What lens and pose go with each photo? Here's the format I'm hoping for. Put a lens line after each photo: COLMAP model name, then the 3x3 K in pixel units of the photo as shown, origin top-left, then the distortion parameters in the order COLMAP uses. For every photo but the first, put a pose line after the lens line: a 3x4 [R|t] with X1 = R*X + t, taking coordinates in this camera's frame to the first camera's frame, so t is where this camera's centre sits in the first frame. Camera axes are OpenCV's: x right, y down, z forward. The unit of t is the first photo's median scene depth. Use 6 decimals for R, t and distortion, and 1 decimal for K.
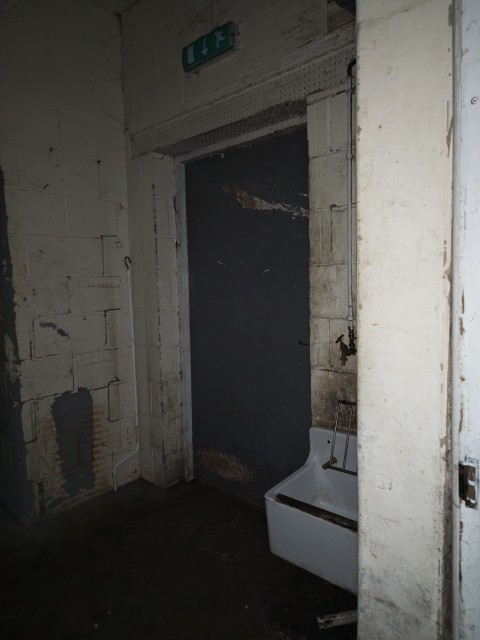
lens RADIAL K [[464.1, 0, 240.9], [0, 464.1, 319.8], [0, 0, 1]] dist [0.009336, -0.001948]
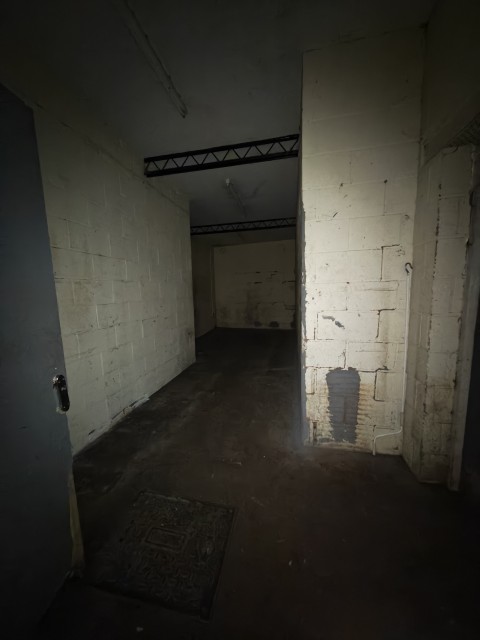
lens RADIAL K [[236.9, 0, 237.7], [0, 236.9, 320.0], [0, 0, 1]] dist [-0.002525, -0.000282]
pose [[0.479238, 0.116893, -0.869866, 0.067474], [-0.058611, 0.993141, 0.101167, -0.035196], [0.875726, 0.002501, 0.482803, 0.387833]]
